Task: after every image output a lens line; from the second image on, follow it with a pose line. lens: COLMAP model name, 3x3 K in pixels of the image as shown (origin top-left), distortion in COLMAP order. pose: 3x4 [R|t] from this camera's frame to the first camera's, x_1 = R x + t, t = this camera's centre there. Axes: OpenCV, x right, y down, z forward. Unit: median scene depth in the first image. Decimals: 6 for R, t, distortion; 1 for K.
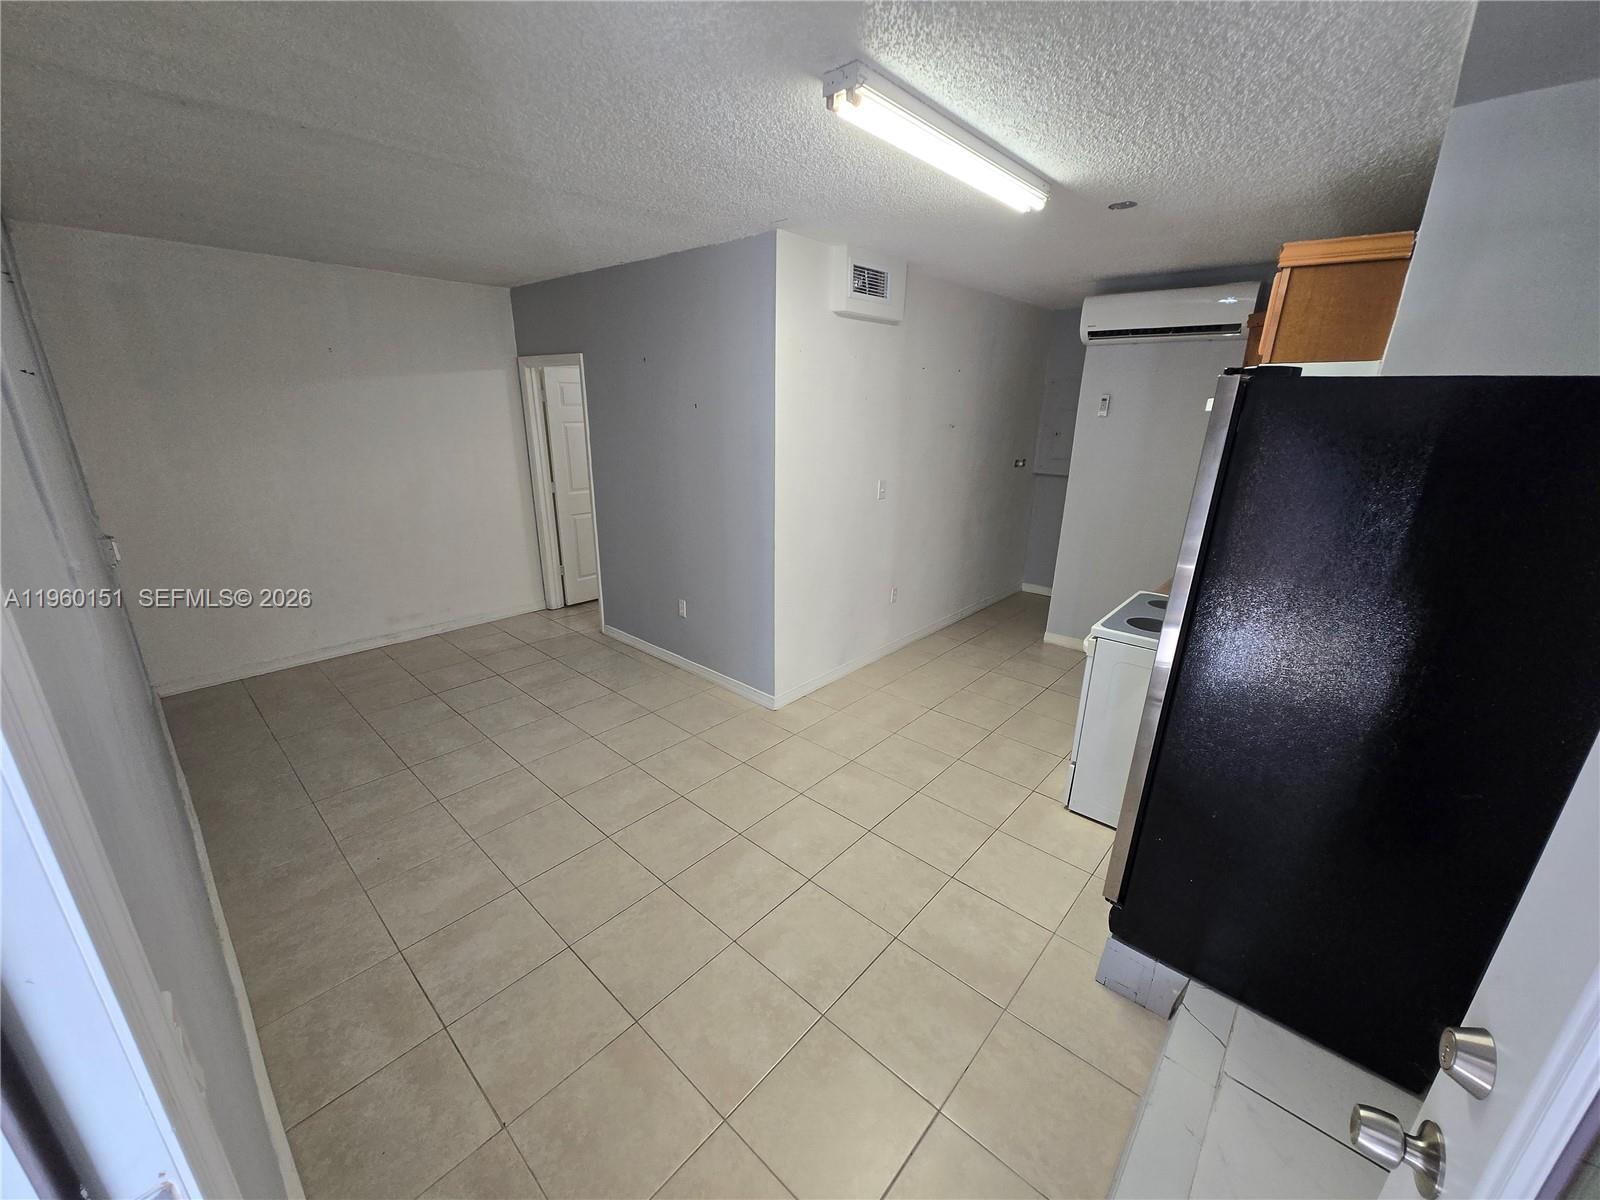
lens RADIAL K [[627.2, 0, 784.5], [0, 627.2, 607.7], [0, 0, 1]] dist [0.002242, -0.000618]
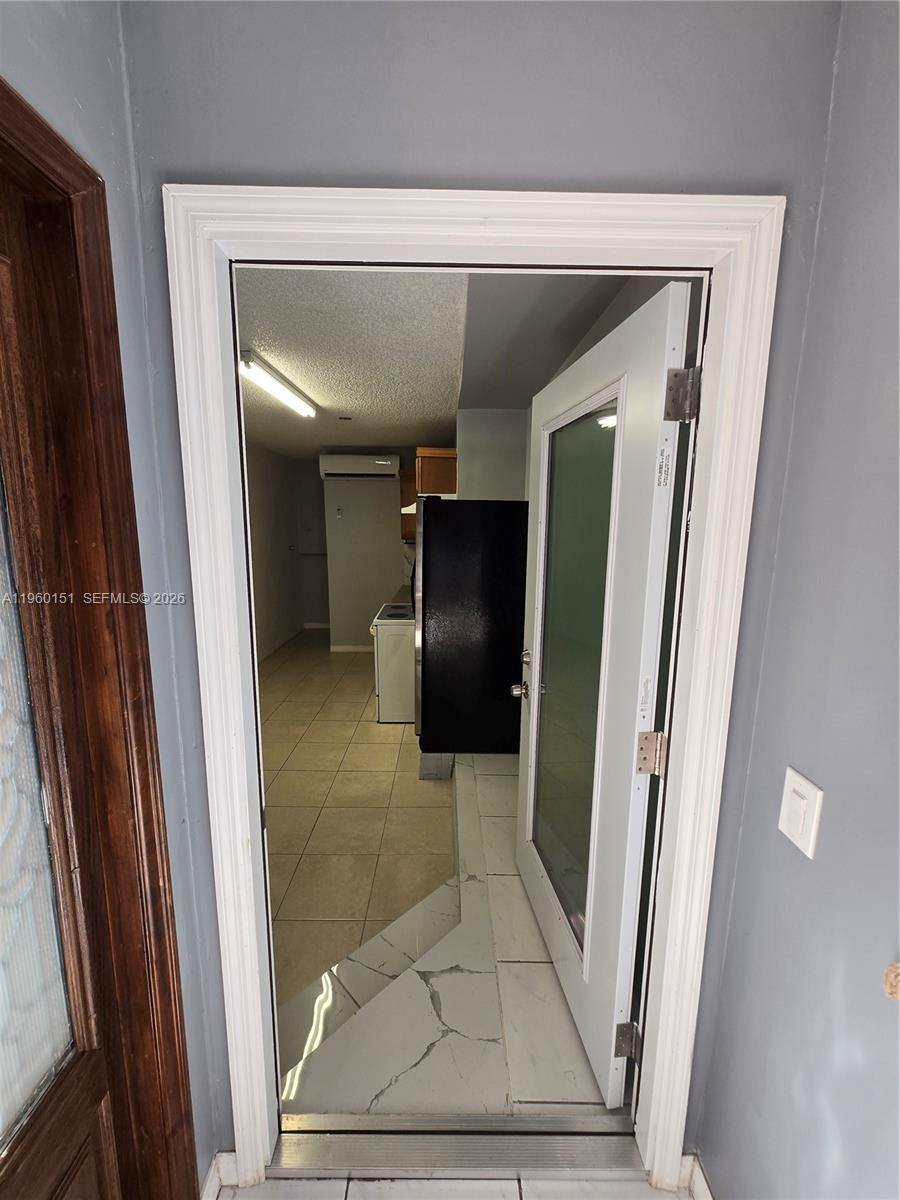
lens RADIAL K [[470.4, 0, 443.8], [0, 470.4, 591.2], [0, 0, 1]] dist [0.002242, -0.000618]
pose [[0.739302, -0.113721, 0.663702, -0.289929], [0.213099, 0.974491, -0.070398, 0.085507], [-0.638766, 0.193480, 0.744677, -0.231189]]
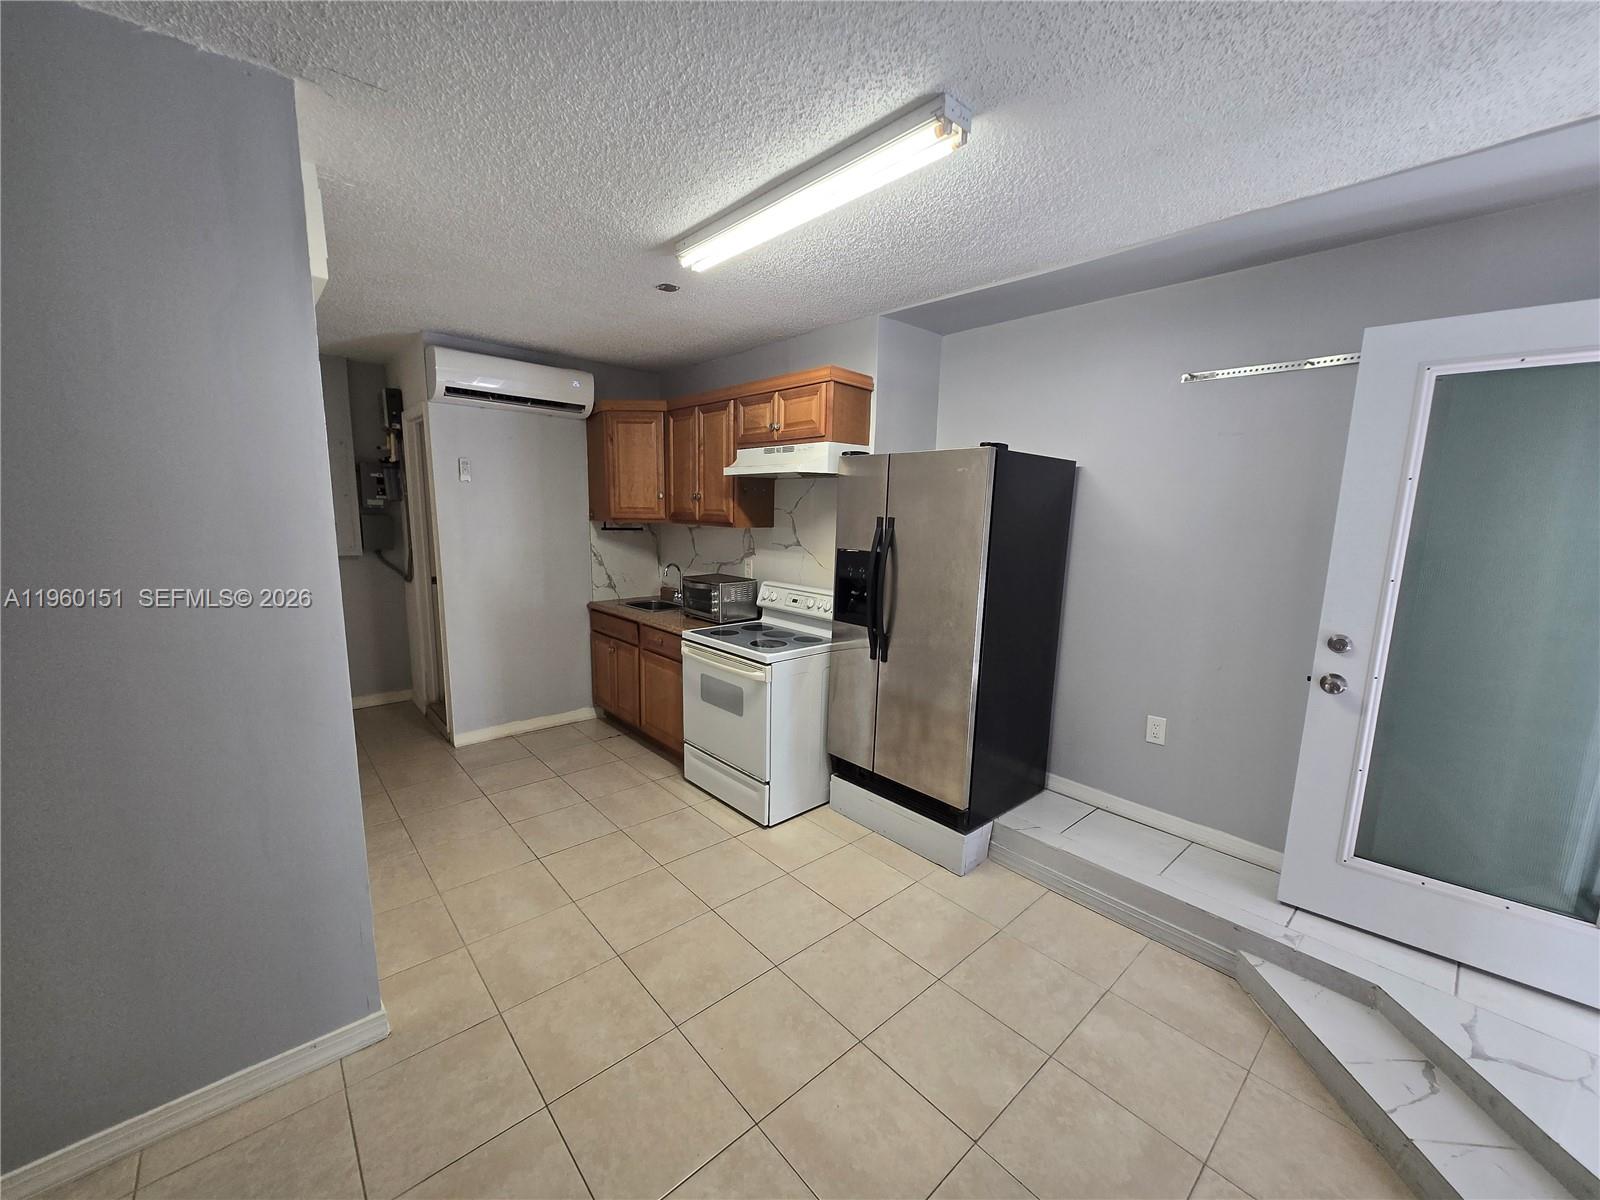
lens RADIAL K [[627.2, 0, 792.0], [0, 627.2, 607.7], [0, 0, 1]] dist [0.002242, -0.000618]
pose [[0.104196, -0.169700, 0.979972, -0.561811], [0.291627, 0.947237, 0.133024, -0.177377], [-0.950840, 0.271926, 0.148188, 0.719551]]
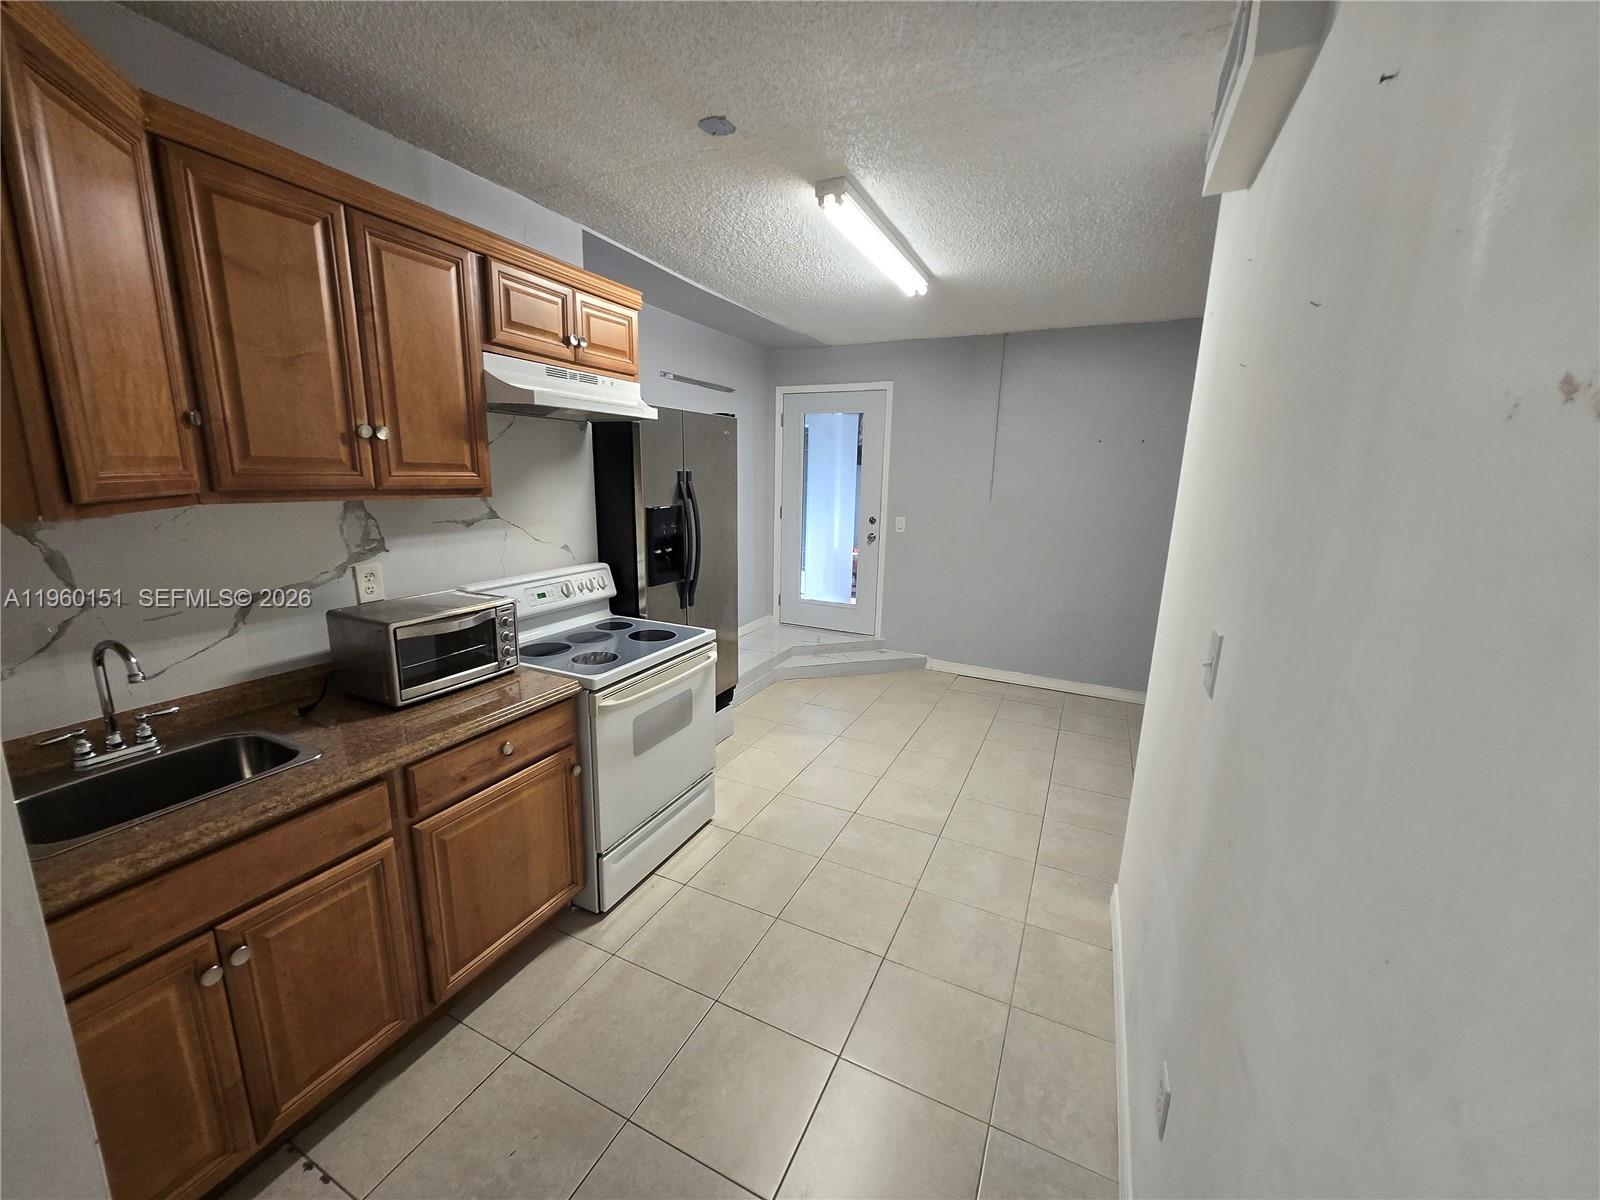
lens RADIAL K [[627.2, 0, 793.4], [0, 627.2, 603.2], [0, 0, 1]] dist [0.002242, -0.000618]
pose [[-0.955454, 0.025162, -0.294066, 0.632009], [-0.126460, 0.865363, 0.484928, -0.488564], [0.266676, 0.500514, -0.823632, 1.744713]]
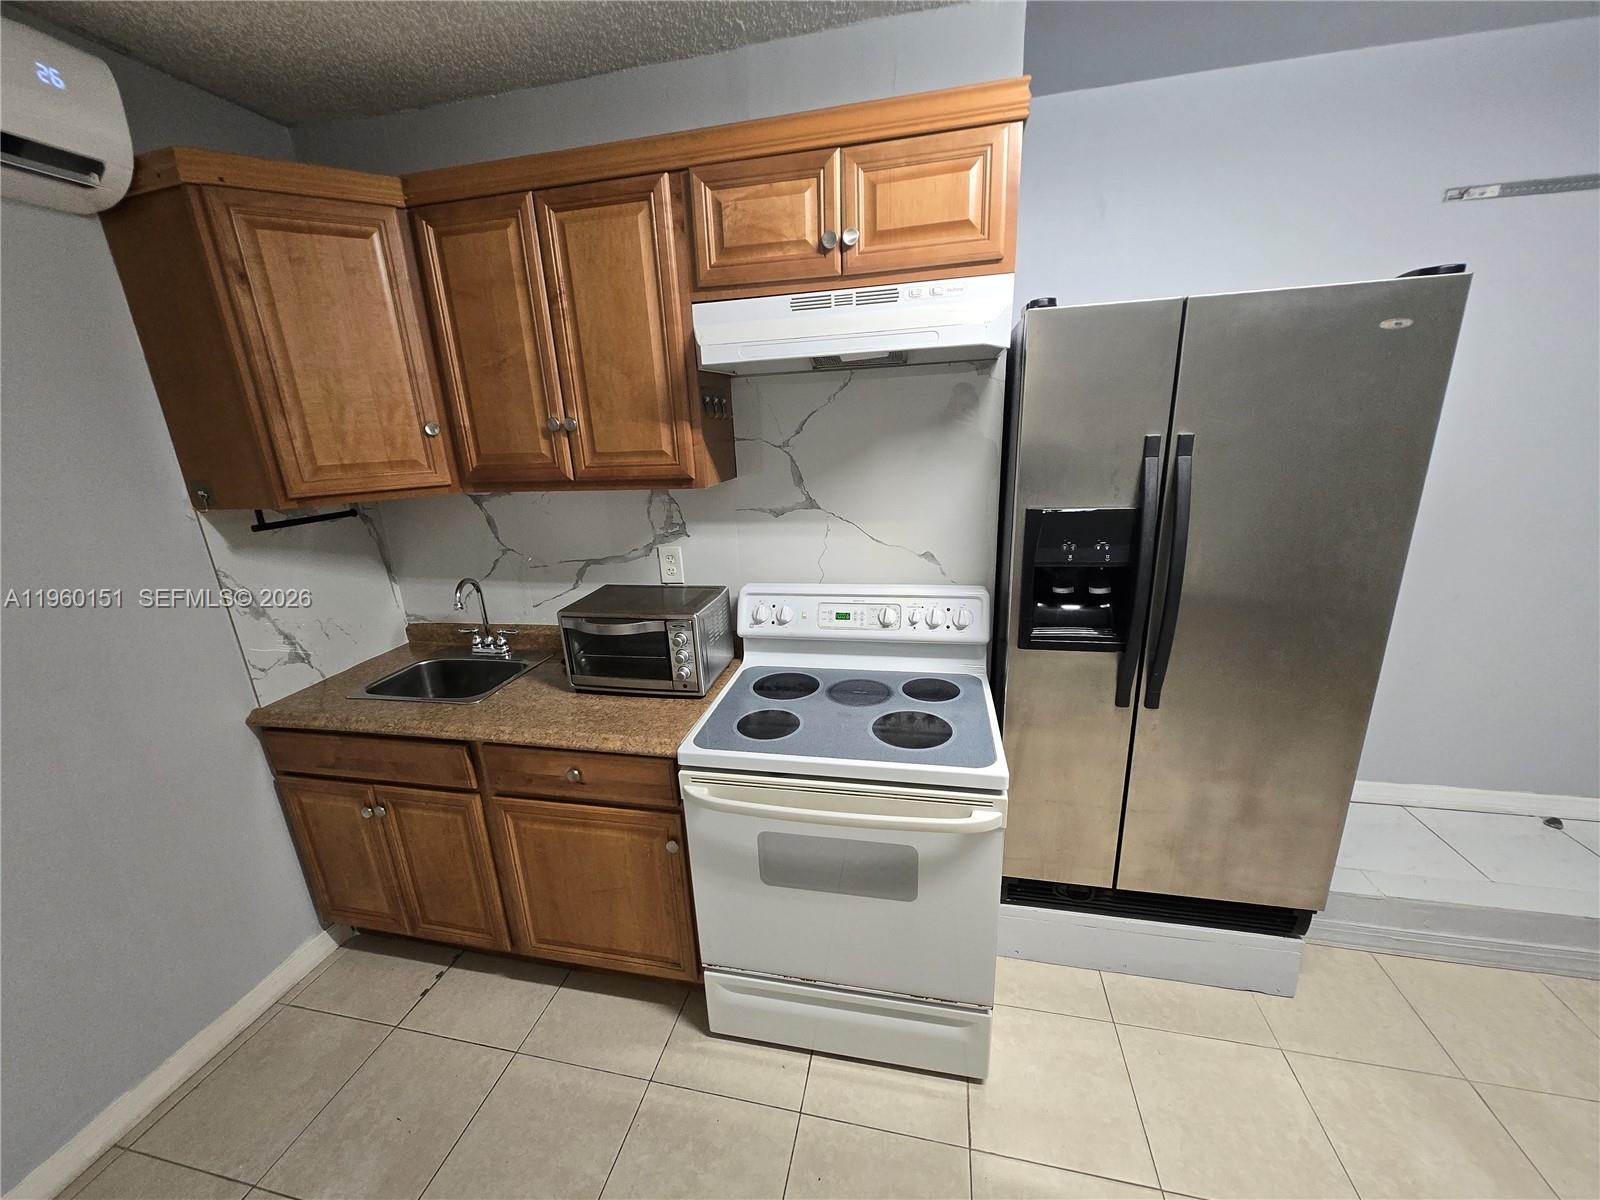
lens RADIAL K [[627.2, 0, 788.8], [0, 627.2, 606.5], [0, 0, 1]] dist [0.002242, -0.000618]
pose [[-0.496233, -0.240582, 0.834190, 0.182076], [0.307398, 0.849907, 0.427977, -0.331113], [-0.811948, 0.468805, -0.347797, 1.178671]]
